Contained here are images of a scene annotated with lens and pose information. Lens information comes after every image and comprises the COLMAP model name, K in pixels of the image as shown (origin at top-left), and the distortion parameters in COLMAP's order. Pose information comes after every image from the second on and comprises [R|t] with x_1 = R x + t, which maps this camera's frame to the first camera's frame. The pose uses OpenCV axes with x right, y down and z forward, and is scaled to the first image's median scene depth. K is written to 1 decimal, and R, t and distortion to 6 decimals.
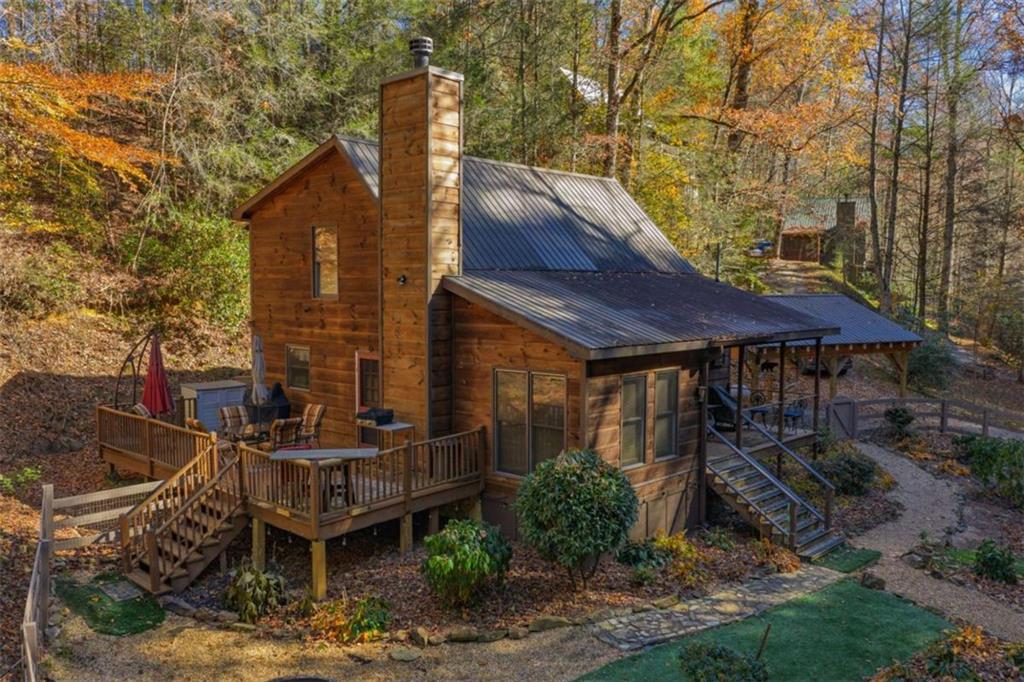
lens RADIAL K [[845.2, 0, 517.5], [0, 845.2, 341.8], [0, 0, 1]] dist [0.015539, -0.031125]
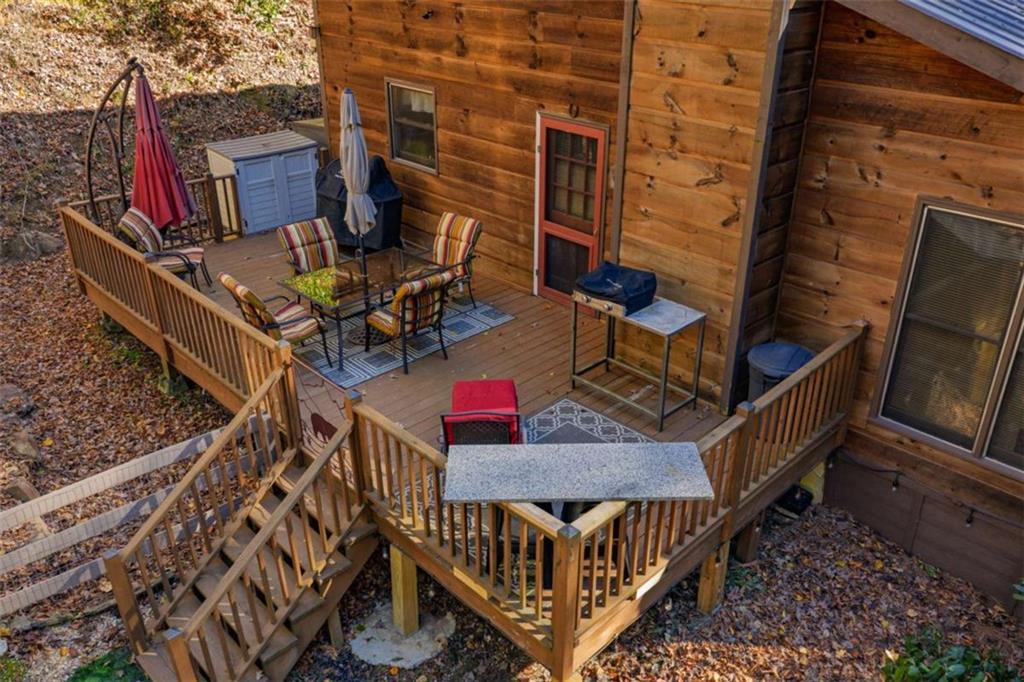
lens RADIAL K [[845.7, 0, 514.5], [0, 845.7, 343.8], [0, 0, 1]] dist [0.012156, -0.020276]
pose [[0.998378, 0.026240, -0.050530, -0.187284], [-0.004531, 0.921272, 0.388894, -0.060307], [0.056756, -0.388034, 0.919896, 0.519089]]
